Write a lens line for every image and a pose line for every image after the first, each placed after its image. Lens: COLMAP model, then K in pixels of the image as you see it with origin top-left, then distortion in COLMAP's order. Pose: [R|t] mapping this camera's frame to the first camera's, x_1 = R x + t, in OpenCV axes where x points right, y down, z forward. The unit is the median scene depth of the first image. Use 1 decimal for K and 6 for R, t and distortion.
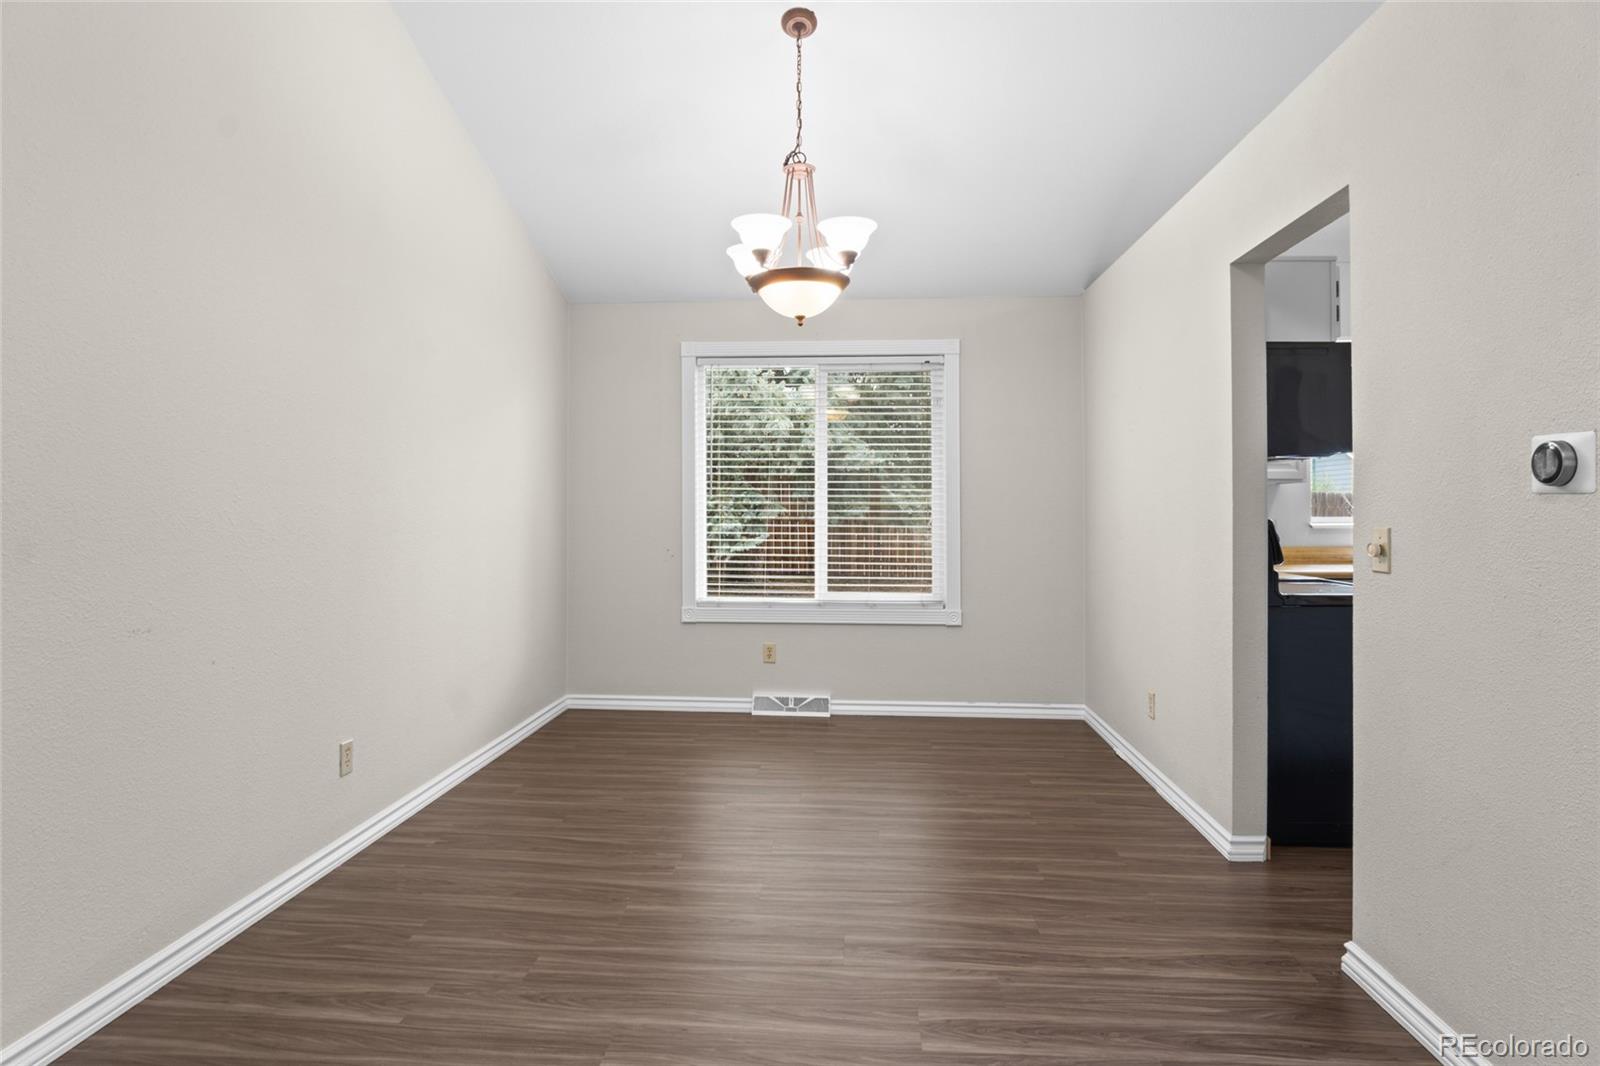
lens RADIAL K [[875.0, 0, 795.2], [0, 875.0, 499.9], [0, 0, 1]] dist [-0.024537, 0.002445]
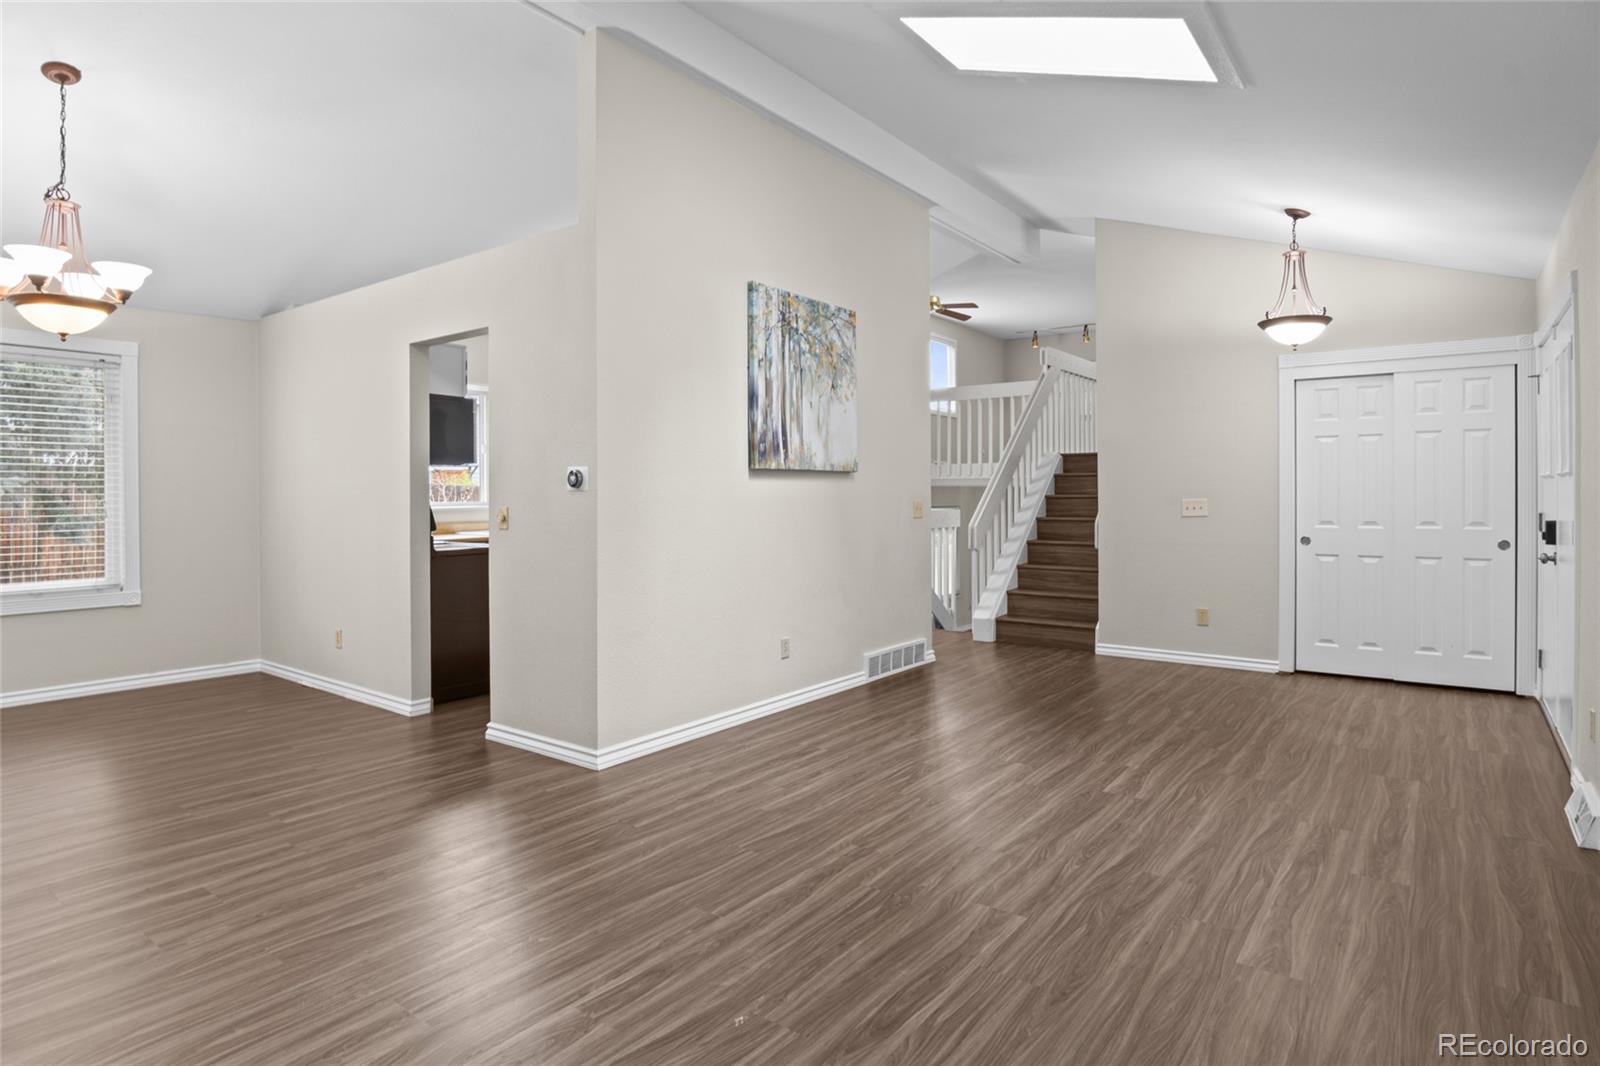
lens RADIAL K [[875.0, 0, 795.2], [0, 875.0, 499.9], [0, 0, 1]] dist [-0.024537, 0.002445]
pose [[0.540789, -0.007041, 0.841129, -0.453282], [-0.004980, 0.999921, 0.011572, -0.007651], [-0.841143, -0.010447, 0.540711, -0.453888]]
